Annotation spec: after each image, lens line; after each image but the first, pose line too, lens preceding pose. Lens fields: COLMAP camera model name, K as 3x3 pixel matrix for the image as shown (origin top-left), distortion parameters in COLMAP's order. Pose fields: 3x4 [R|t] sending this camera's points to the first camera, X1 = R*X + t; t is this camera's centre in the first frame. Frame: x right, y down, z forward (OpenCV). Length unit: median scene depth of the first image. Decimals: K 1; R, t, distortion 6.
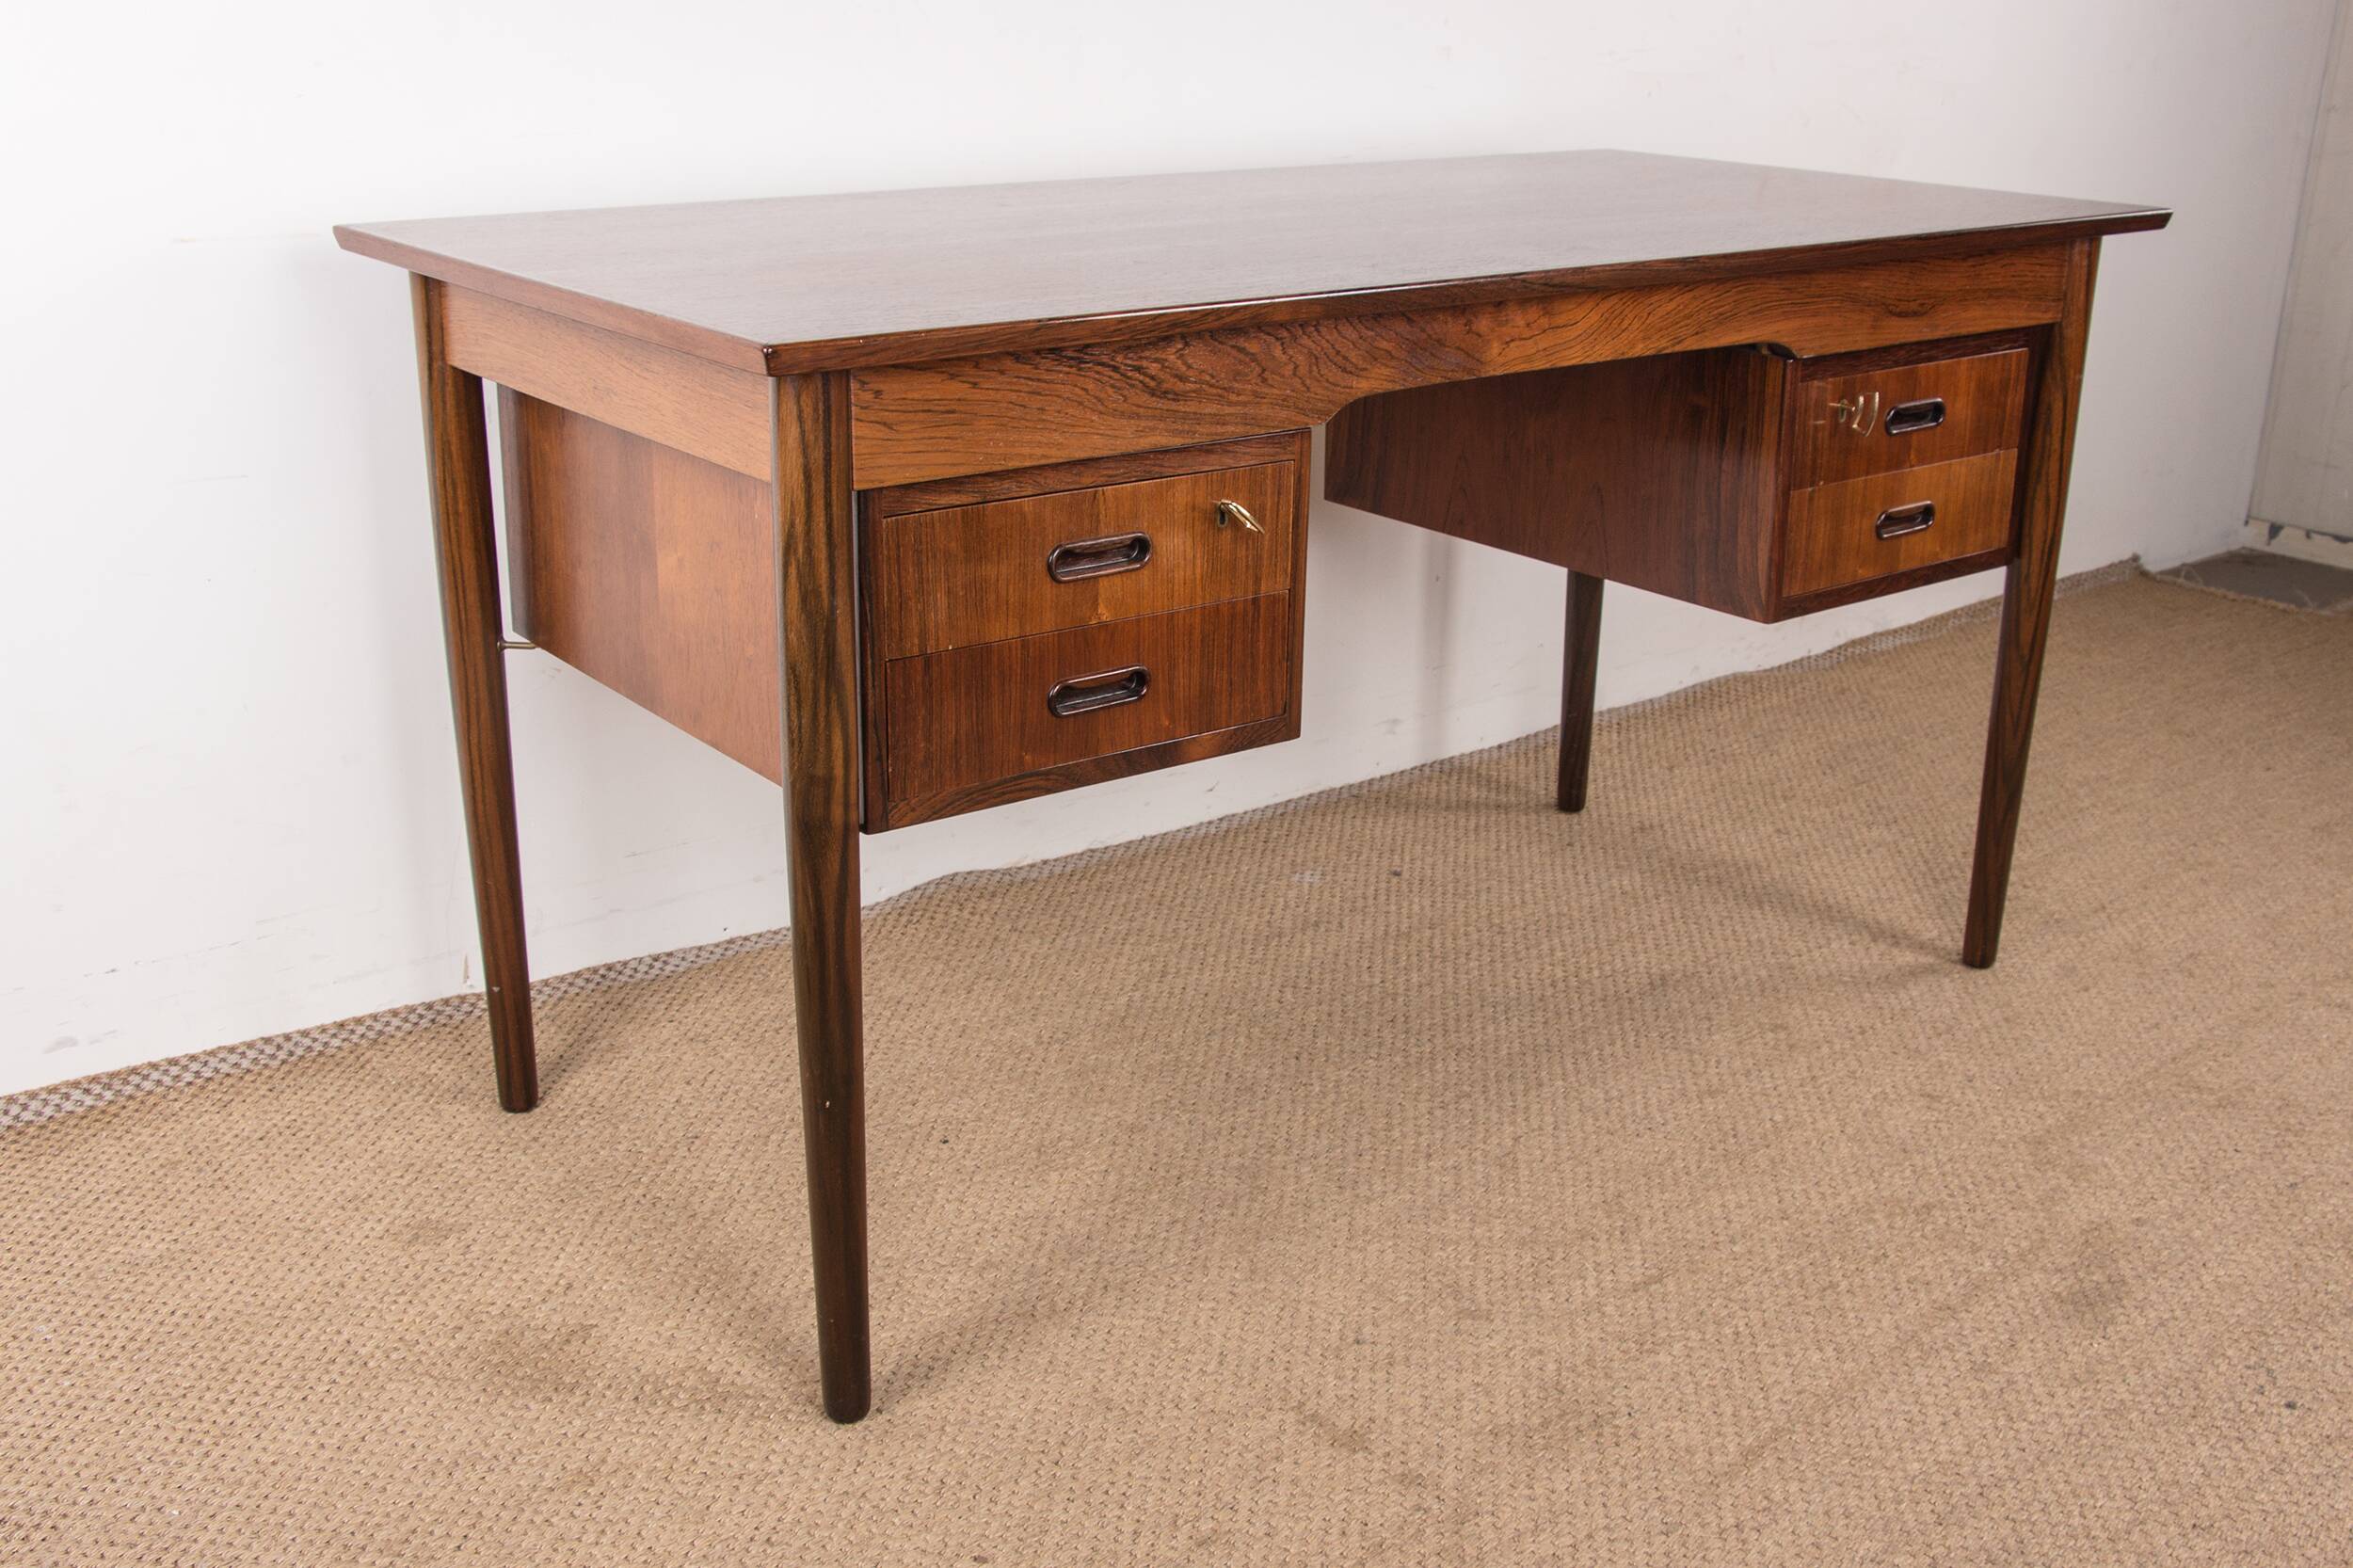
lens RADIAL K [[2448.8, 0, 1196.1], [0, 2448.8, 789.0], [0, 0, 1]] dist [-0.131614, 0.250278]
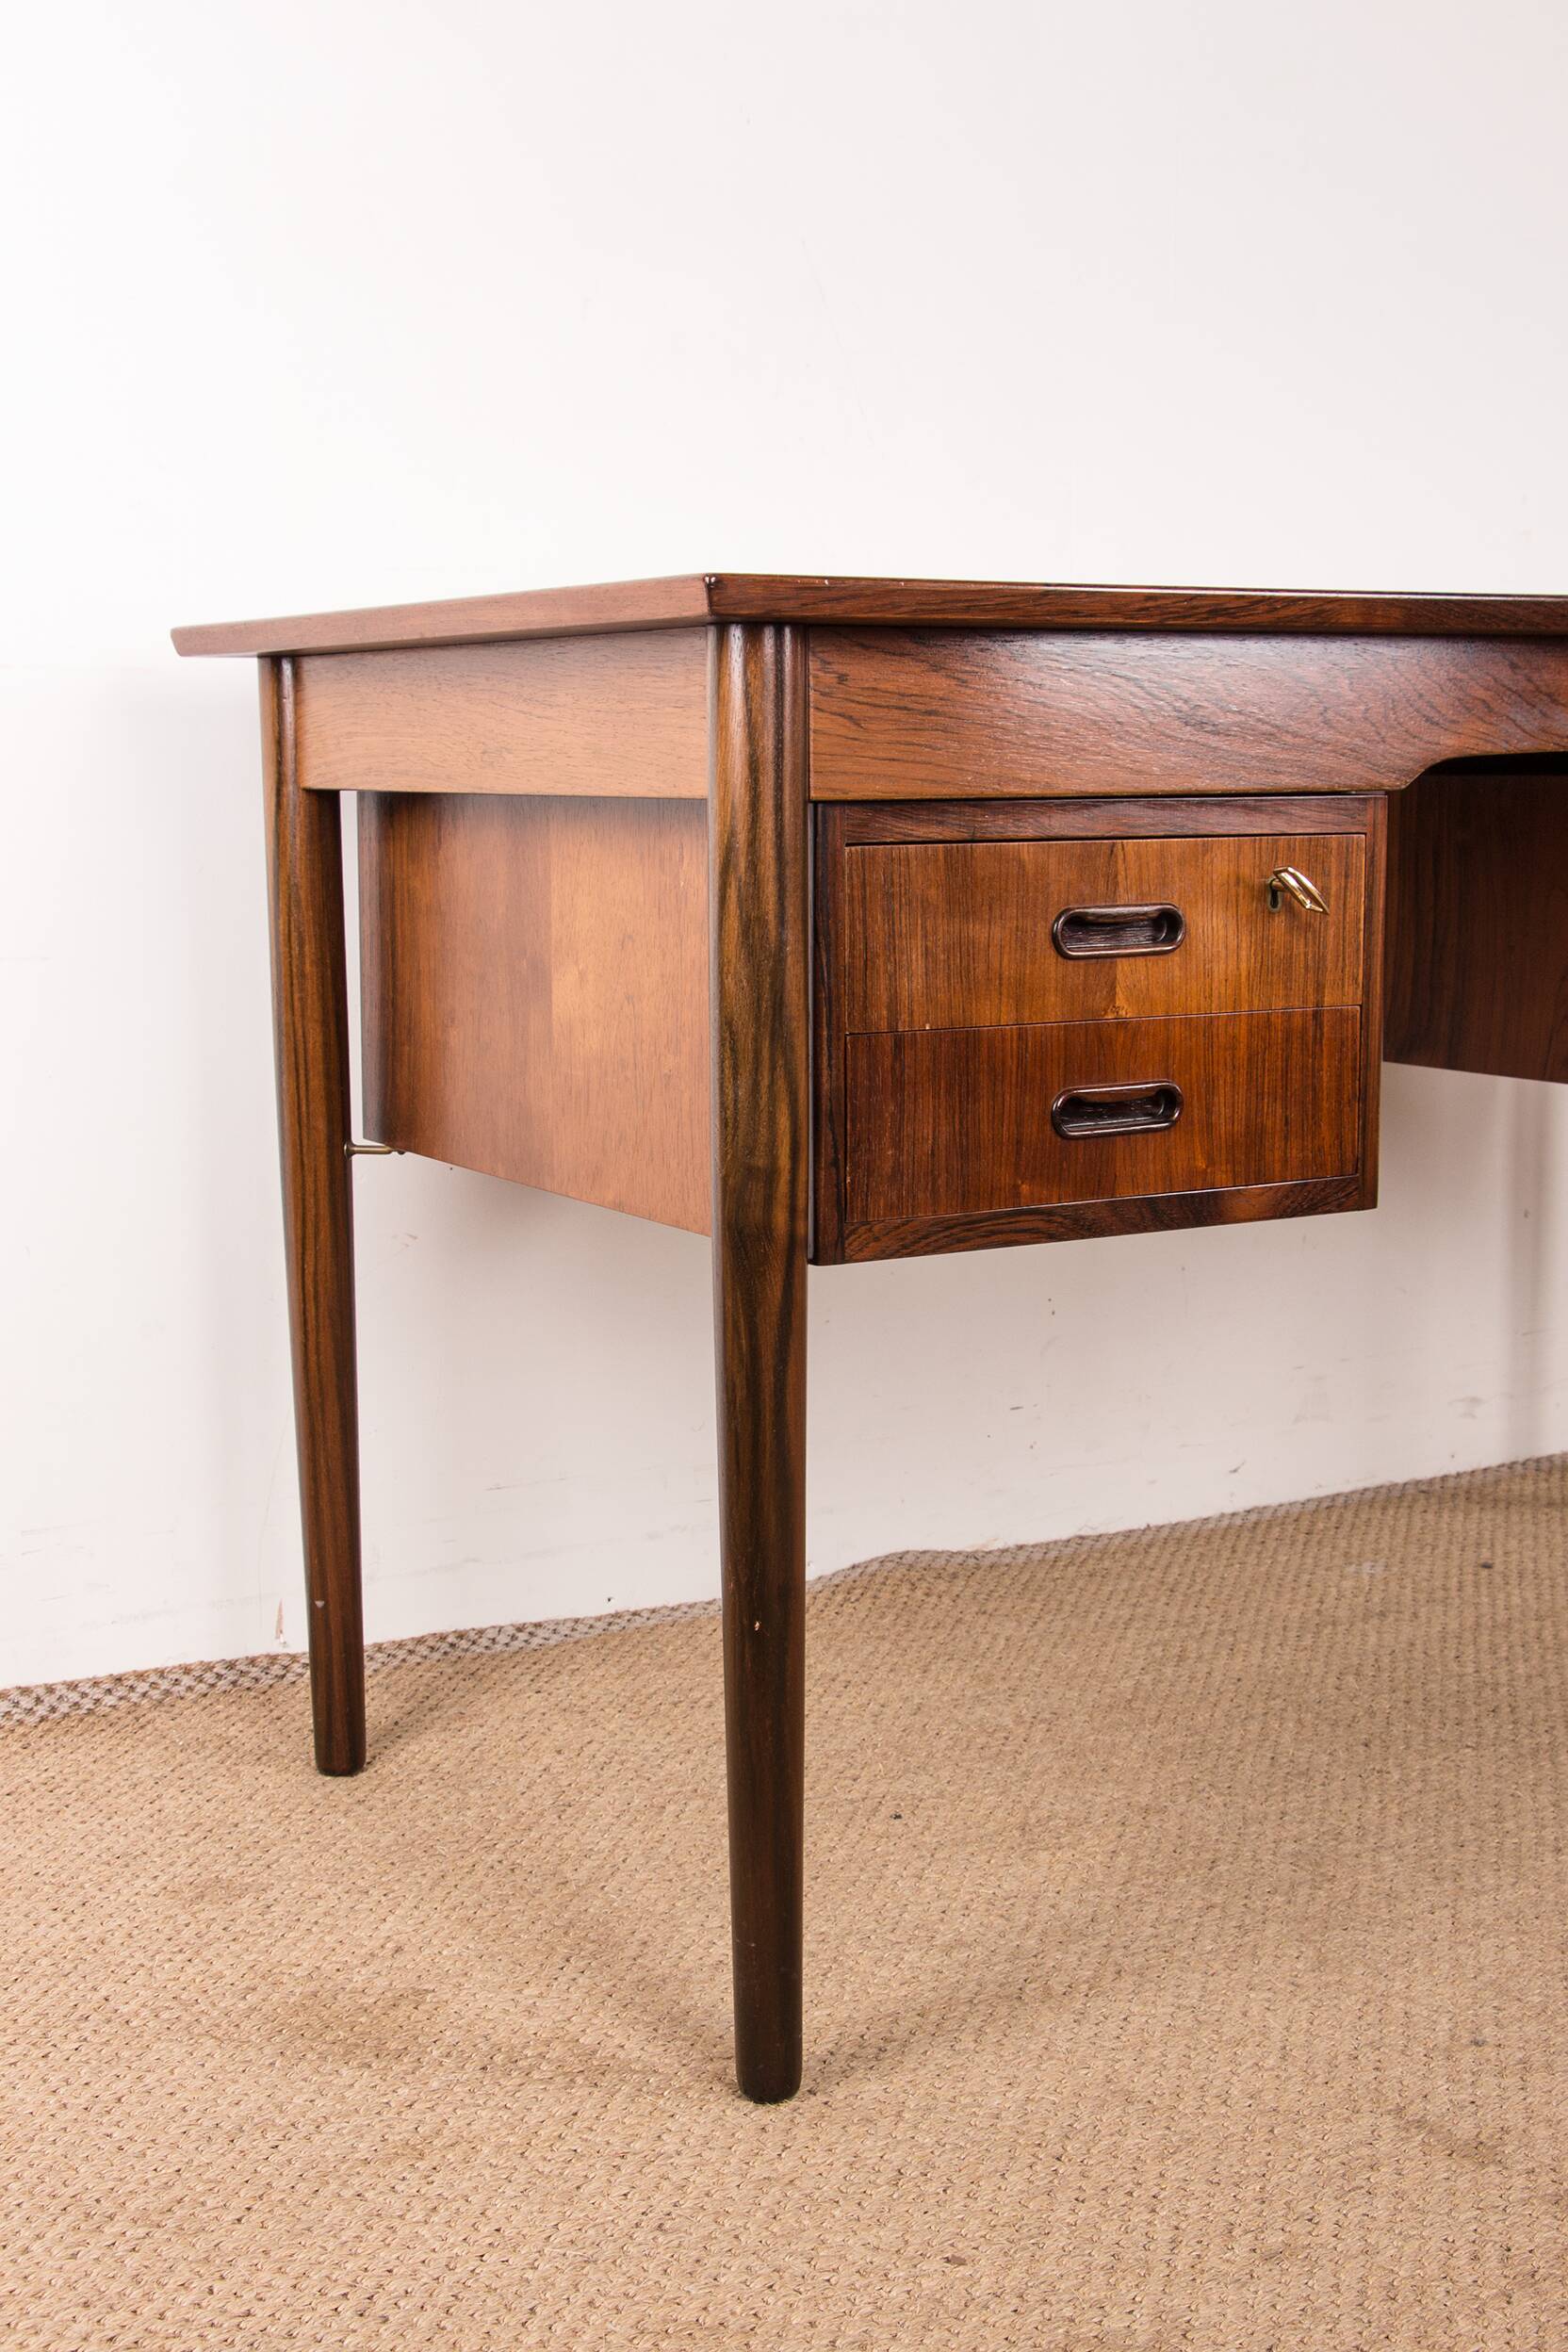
lens RADIAL K [[3048.8, 0, 784.0], [0, 3048.8, 1176.0], [0, 0, 1]] dist [-0.048880, 0.358890]
pose [[0.991995, -0.006248, -0.126119, -0.021766], [-0.018828, 0.980292, -0.196656, 0.164922], [0.124862, 0.197457, 0.972327, 0.055298]]
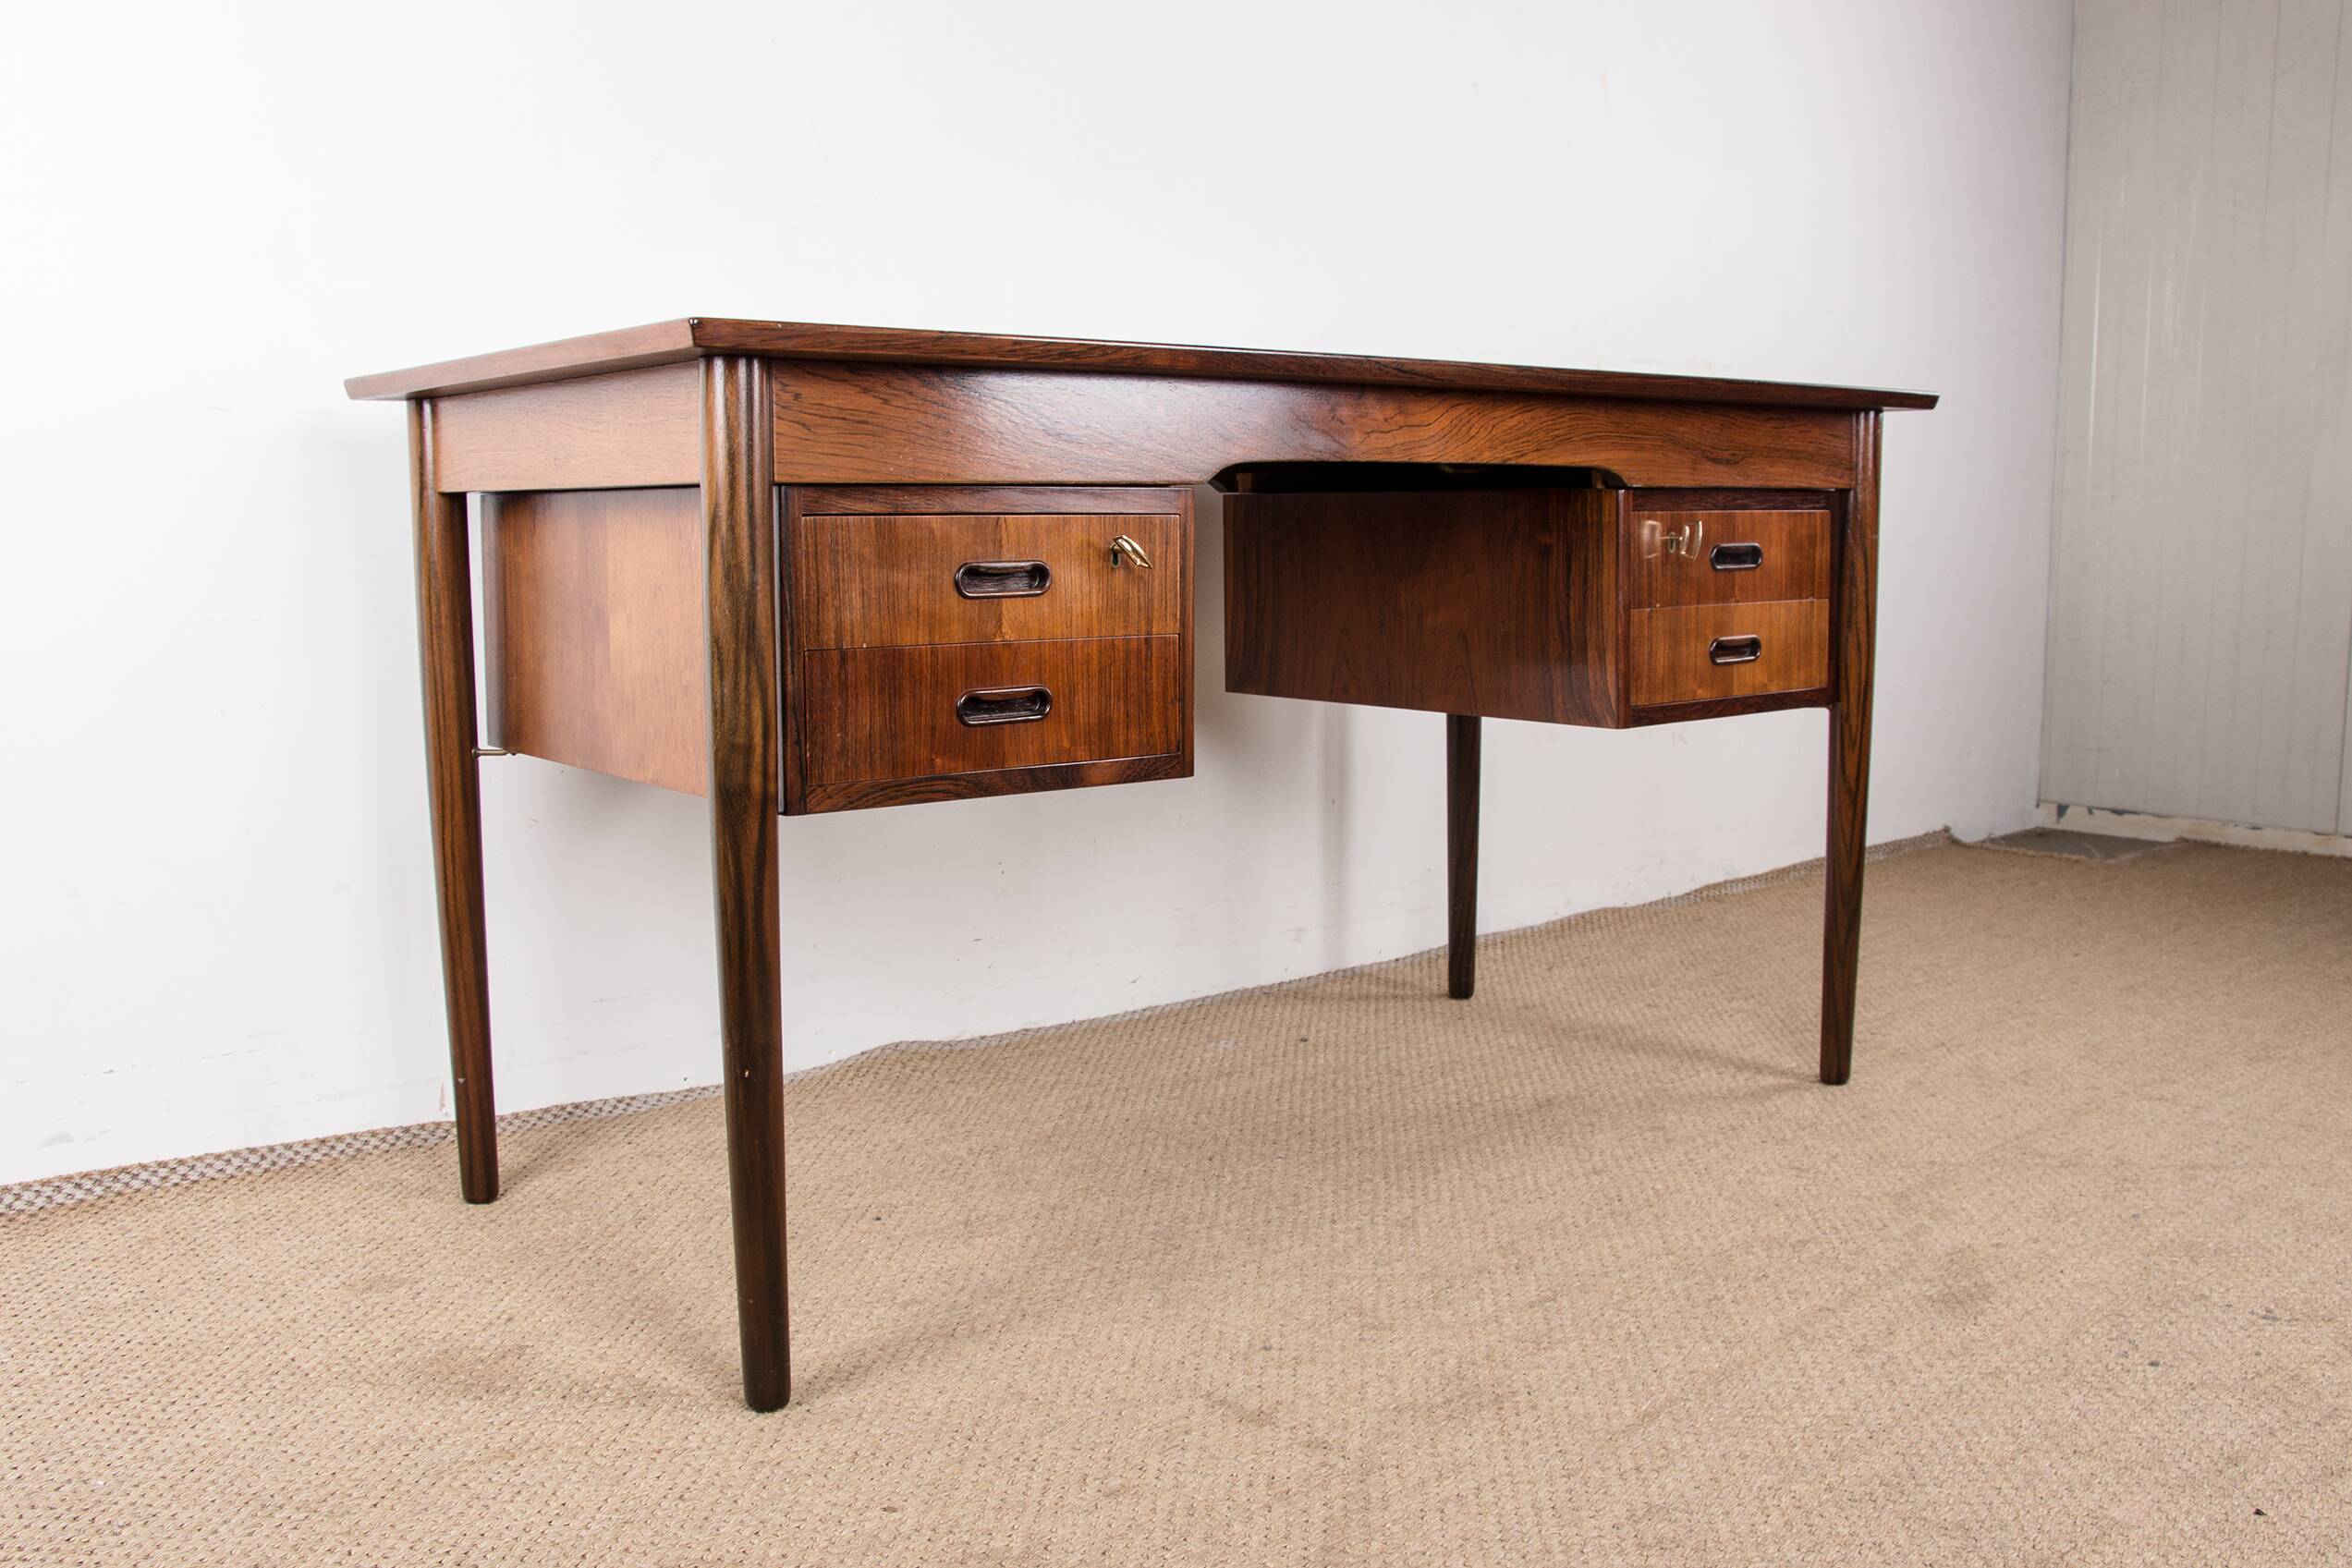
lens RADIAL K [[2116.3, 0, 1188.7], [0, 2116.3, 783.0], [0, 0, 1]] dist [-0.168840, 0.194773]
pose [[0.999565, -0.021769, 0.019900, 0.022285], [0.025466, 0.977372, -0.209990, 0.186574], [-0.014879, 0.210405, 0.977501, 0.081583]]
